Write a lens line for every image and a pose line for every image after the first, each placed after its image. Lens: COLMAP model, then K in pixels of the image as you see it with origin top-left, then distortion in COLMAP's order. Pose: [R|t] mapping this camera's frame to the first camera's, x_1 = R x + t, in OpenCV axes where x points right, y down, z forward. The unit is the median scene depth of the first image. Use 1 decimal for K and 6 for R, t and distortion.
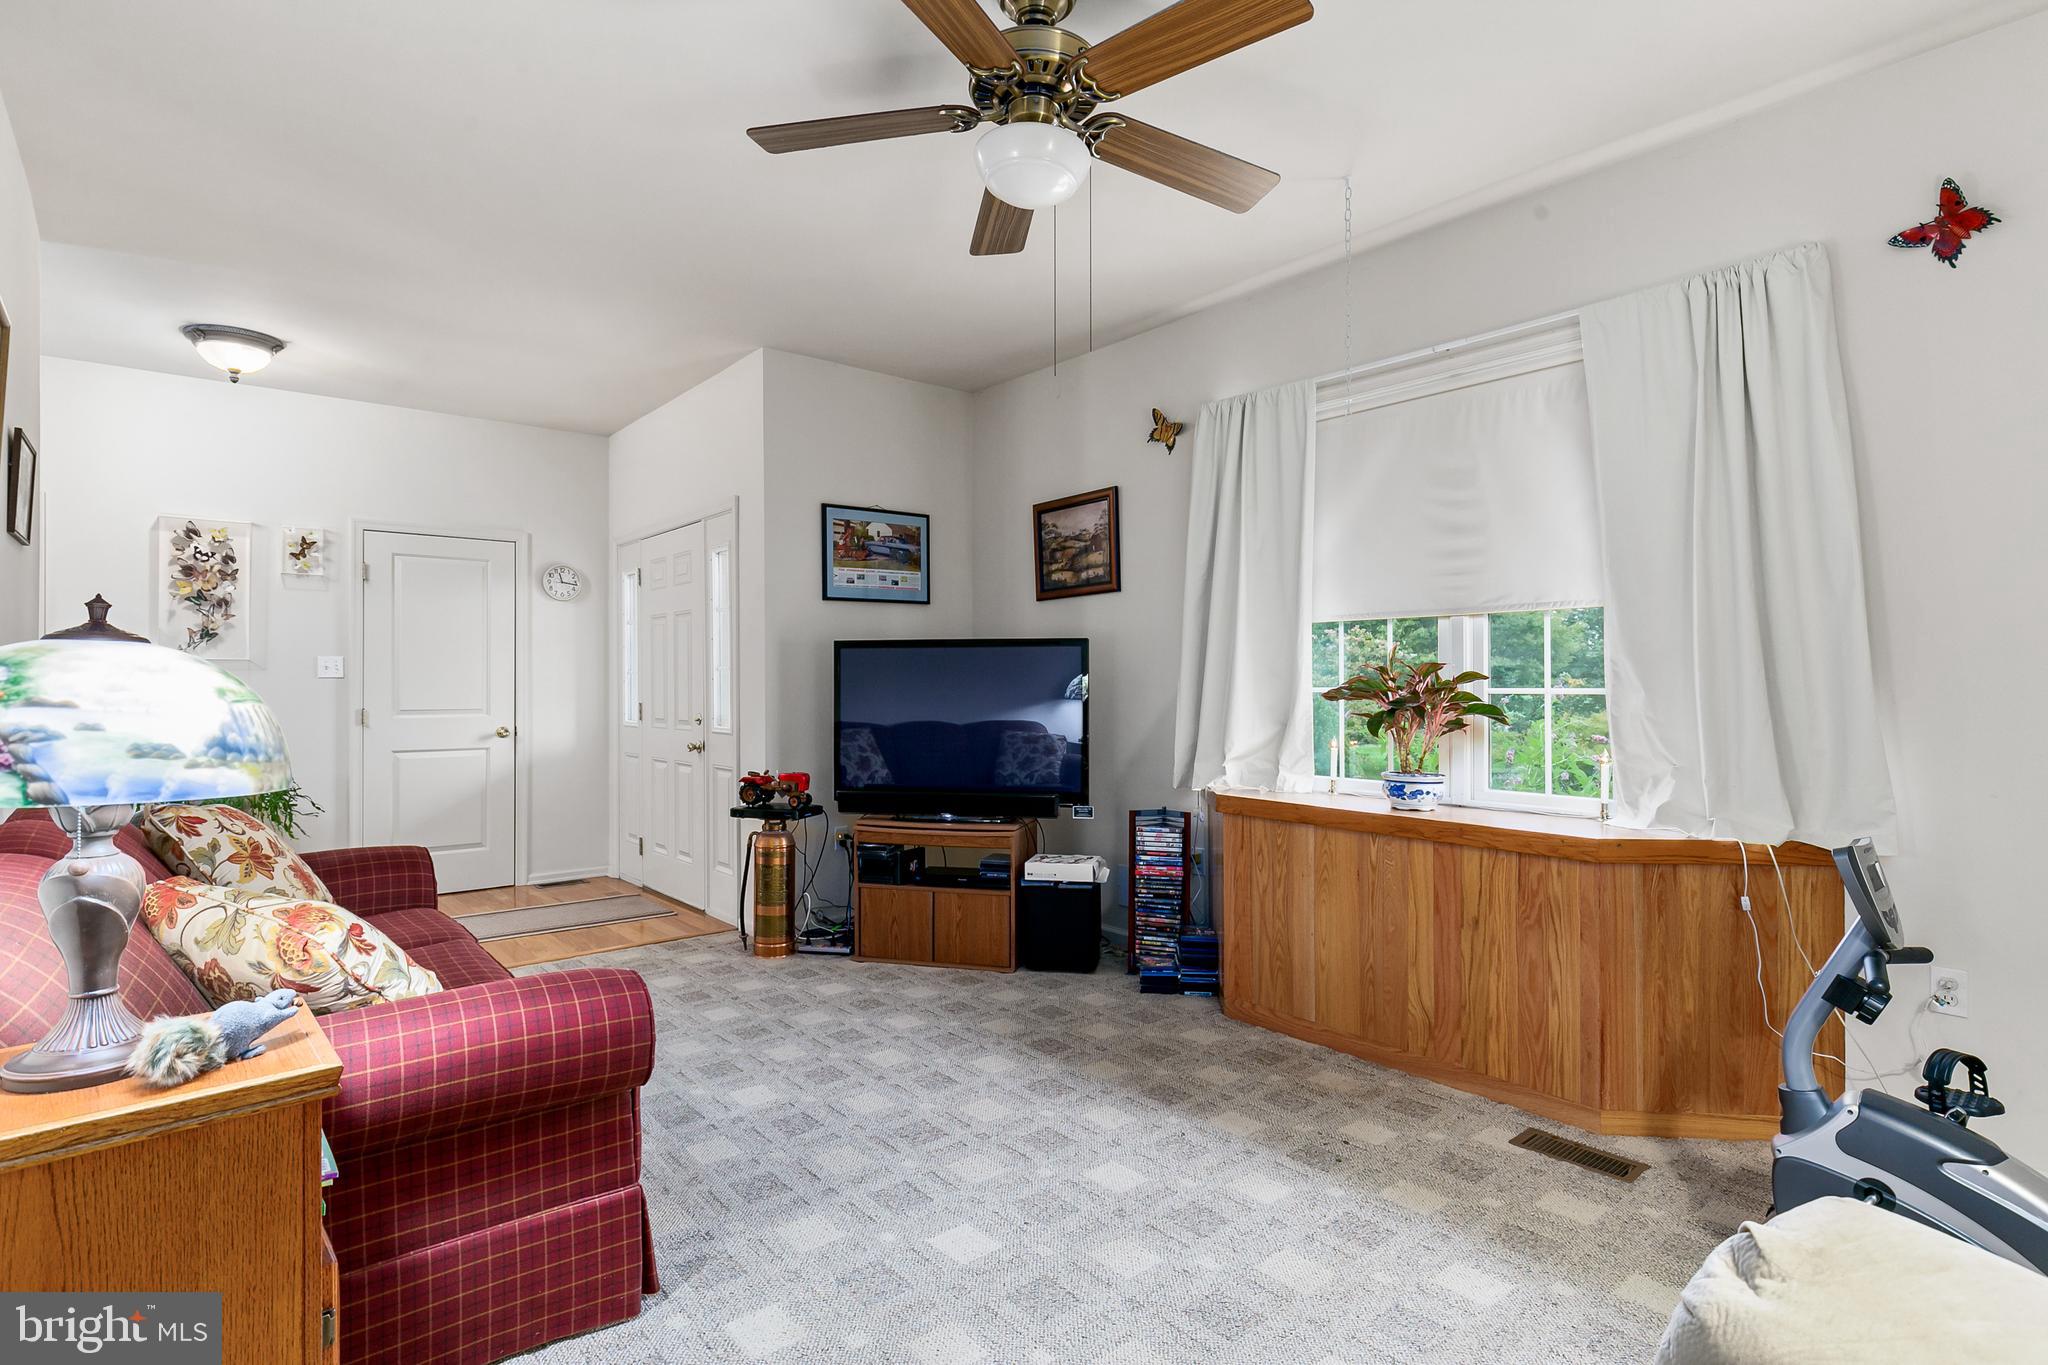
lens RADIAL K [[992.8, 0, 1032.7], [0, 992.8, 684.6], [0, 0, 1]] dist [-0.000922, -0.000513]
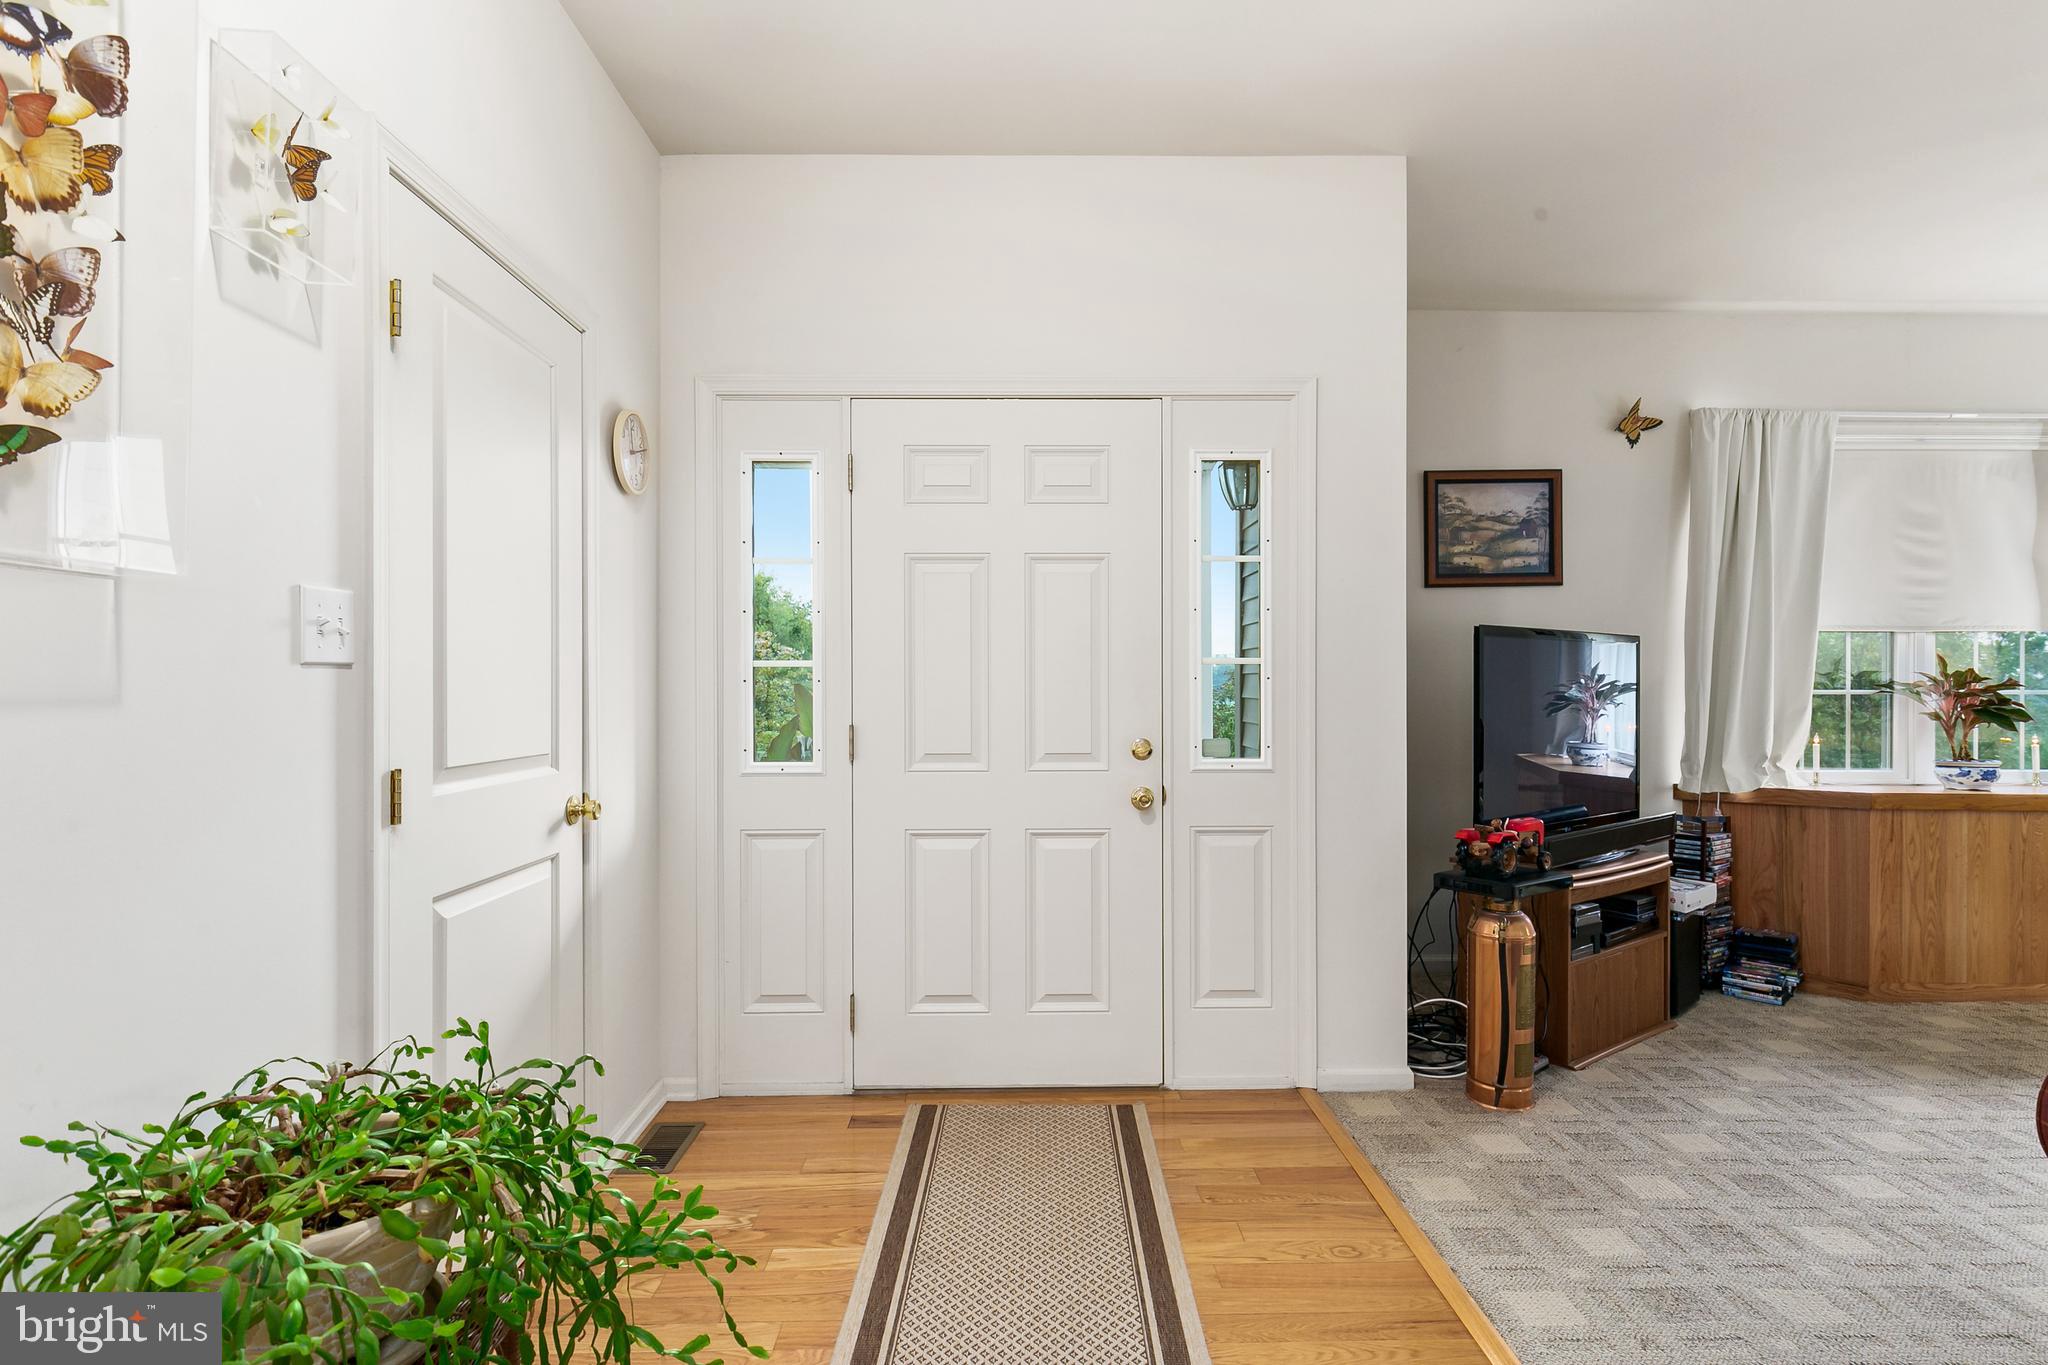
lens RADIAL K [[992.8, 0, 1027.2], [0, 992.8, 683.9], [0, 0, 1]] dist [-0.000922, -0.000513]
pose [[0.644671, 0.000609, 0.764460, -1.035503], [-0.000397, 1.000000, -0.000461, -0.002809], [-0.764460, -0.000006, 0.644671, 0.877172]]
